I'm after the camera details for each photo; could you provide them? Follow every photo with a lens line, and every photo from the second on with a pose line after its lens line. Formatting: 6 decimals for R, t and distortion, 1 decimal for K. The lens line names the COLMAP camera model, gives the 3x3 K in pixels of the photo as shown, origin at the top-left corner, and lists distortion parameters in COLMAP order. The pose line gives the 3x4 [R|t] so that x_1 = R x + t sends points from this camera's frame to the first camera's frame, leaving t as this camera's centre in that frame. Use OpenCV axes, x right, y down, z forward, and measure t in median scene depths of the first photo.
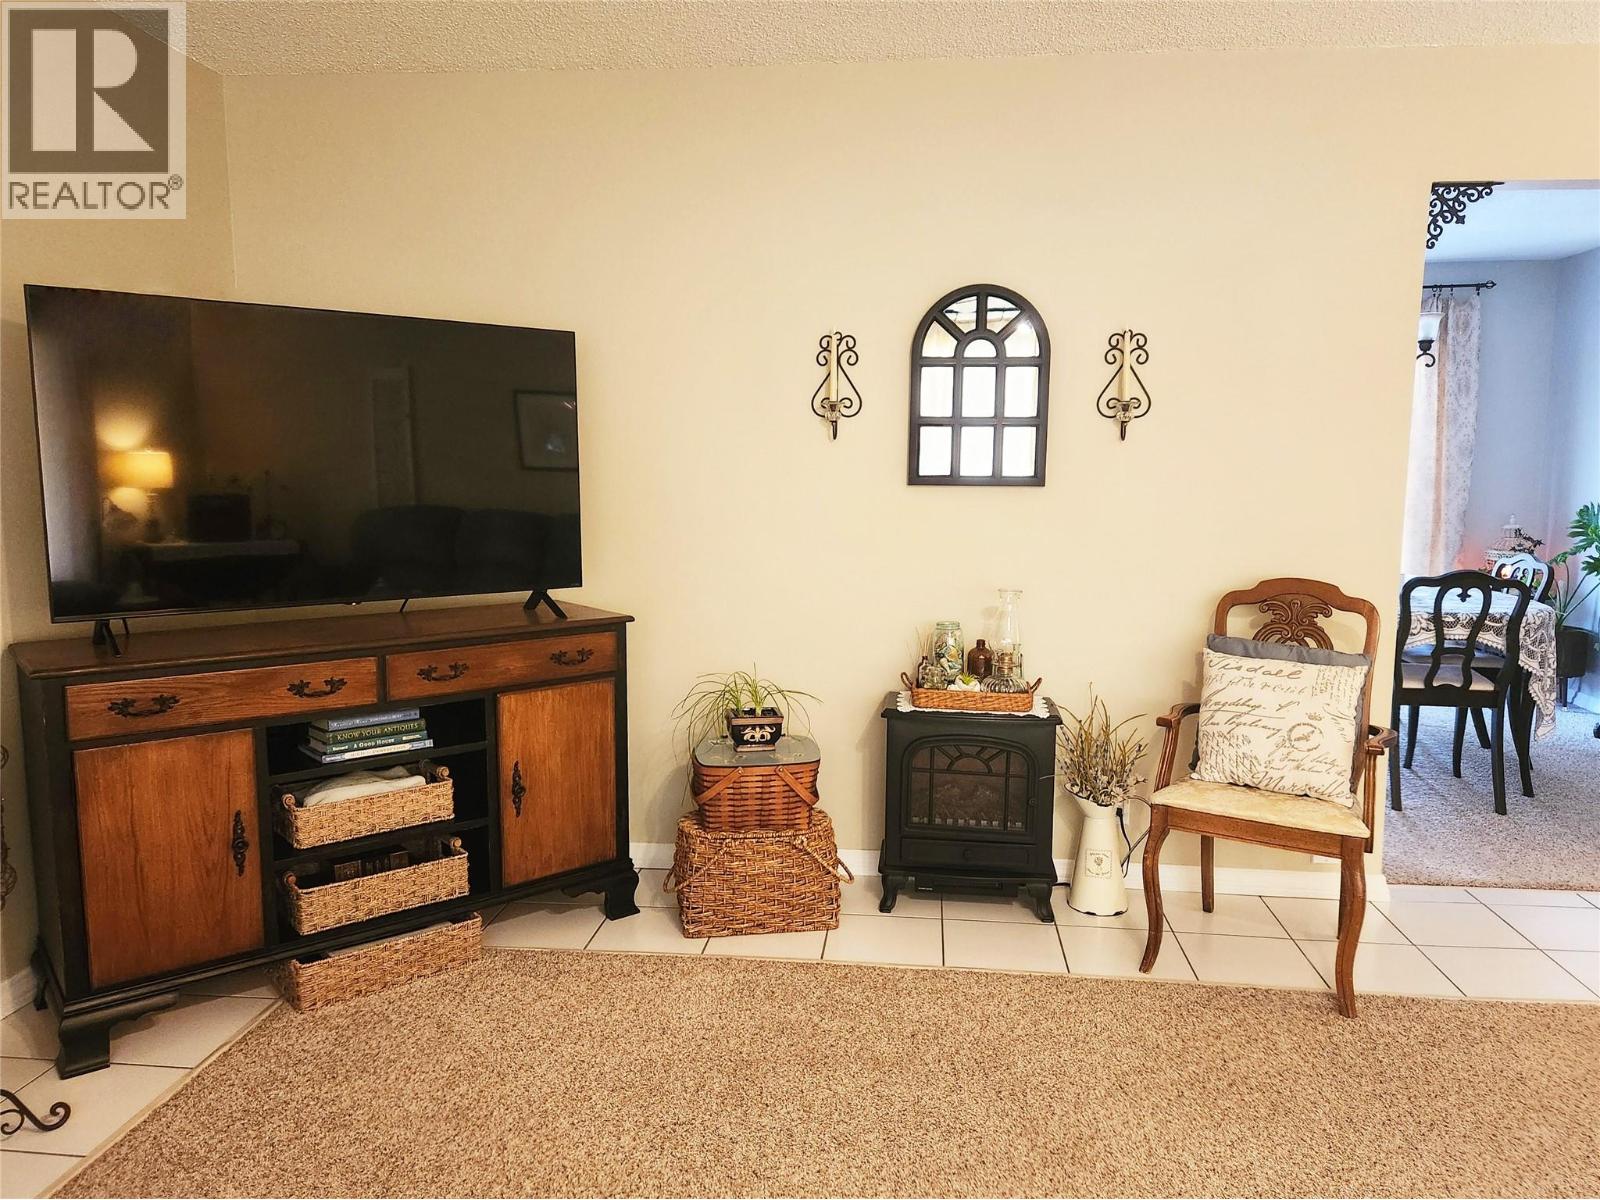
lens RADIAL K [[1069.5, 0, 807.8], [0, 1069.5, 591.0], [0, 0, 1]] dist [0.002879, -0.003714]
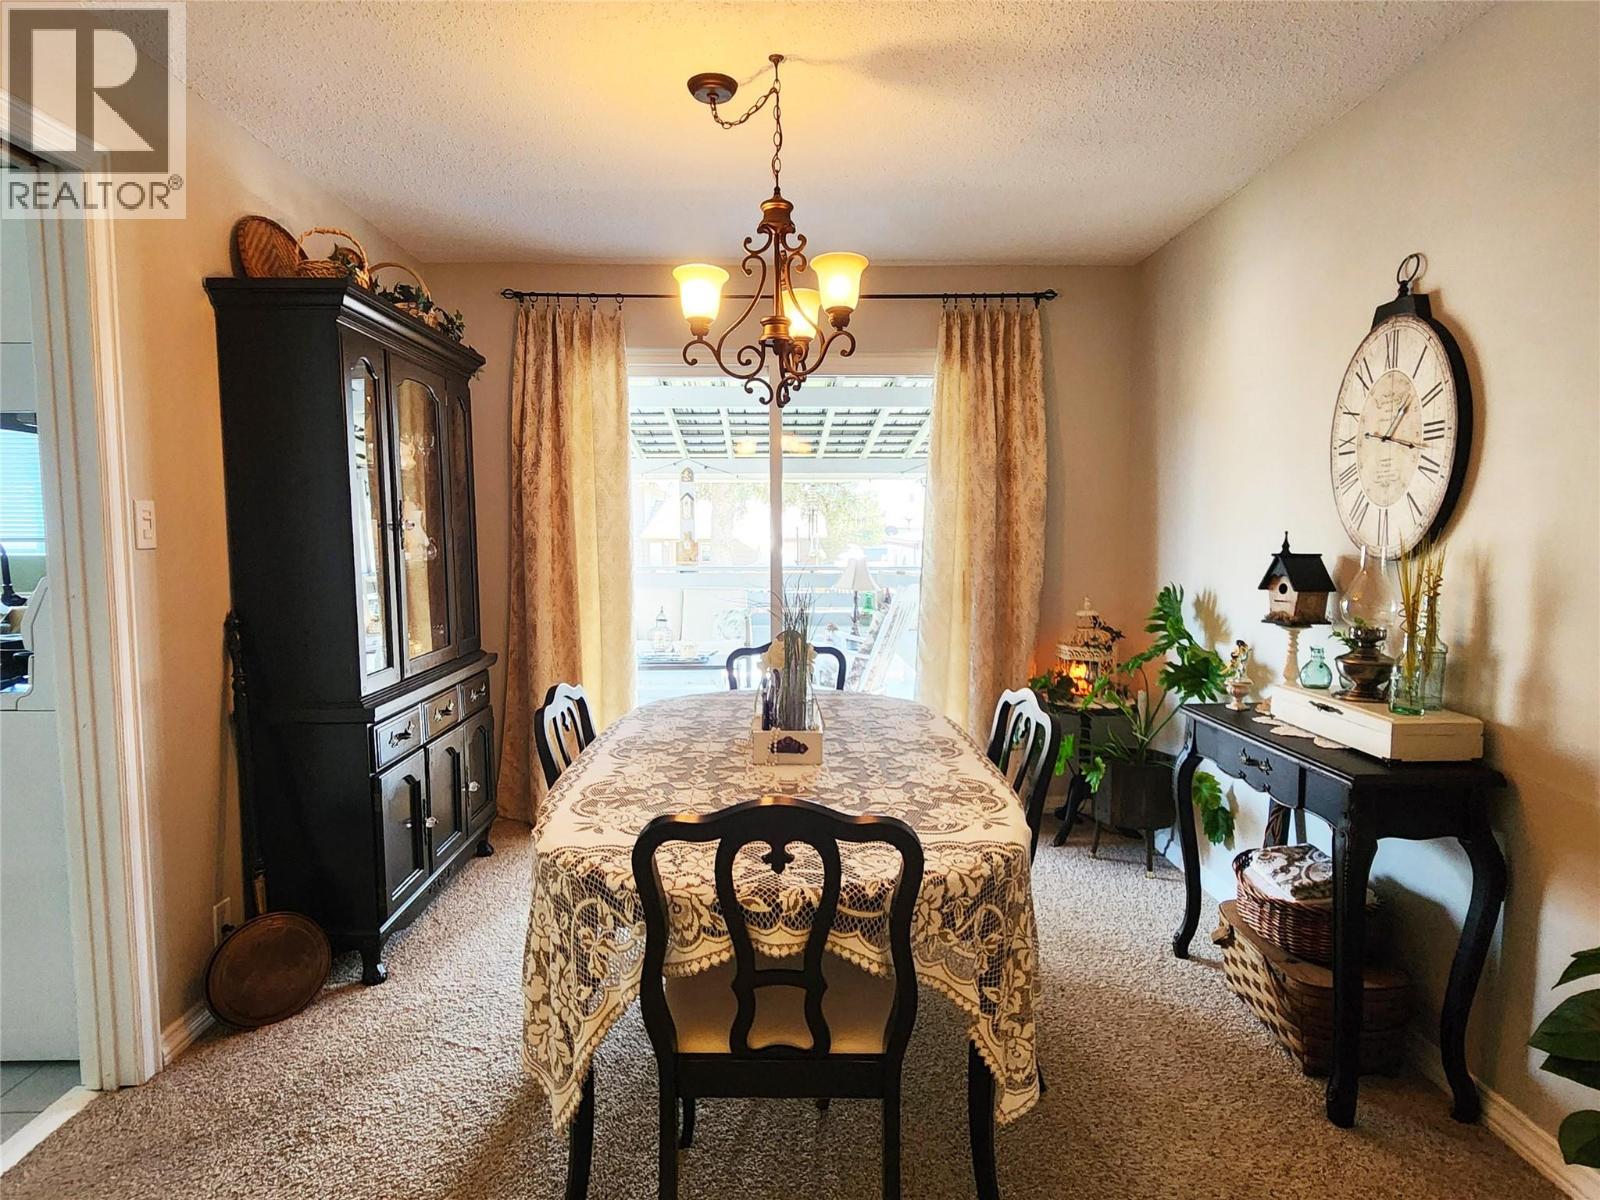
lens RADIAL K [[865.2, 0, 800.0], [0, 865.2, 600.0], [0, 0, 1]] dist [-0.016882, -0.000645]
pose [[0.989537, -0.015270, 0.143469, 0.566056], [0.019739, 0.999362, -0.029780, -0.083220], [-0.142923, 0.032300, 0.989207, 0.656450]]
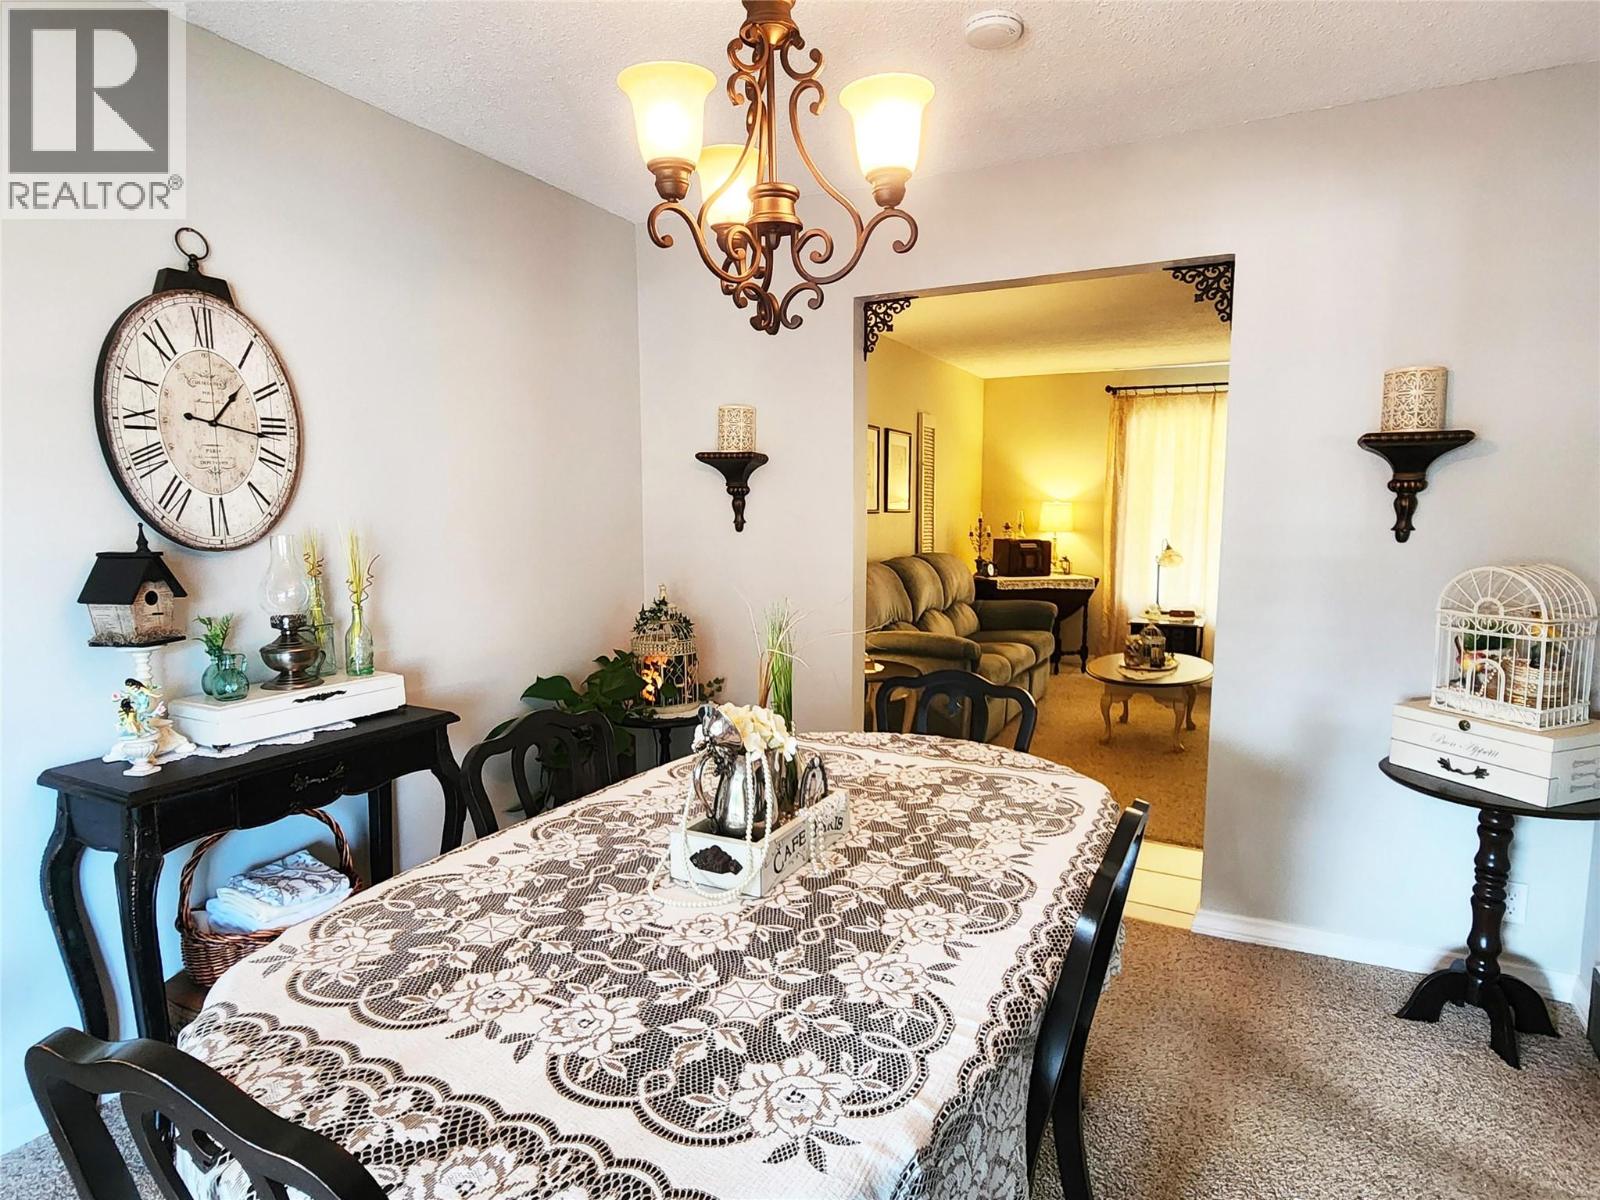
lens RADIAL K [[865.2, 0, 800.0], [0, 865.2, 600.0], [0, 0, 1]] dist [-0.016882, -0.000645]
pose [[-0.932313, -0.038591, 0.359588, 0.498028], [0.040039, 0.977164, 0.208678, -0.180602], [-0.359430, 0.208951, -0.909478, 1.475223]]
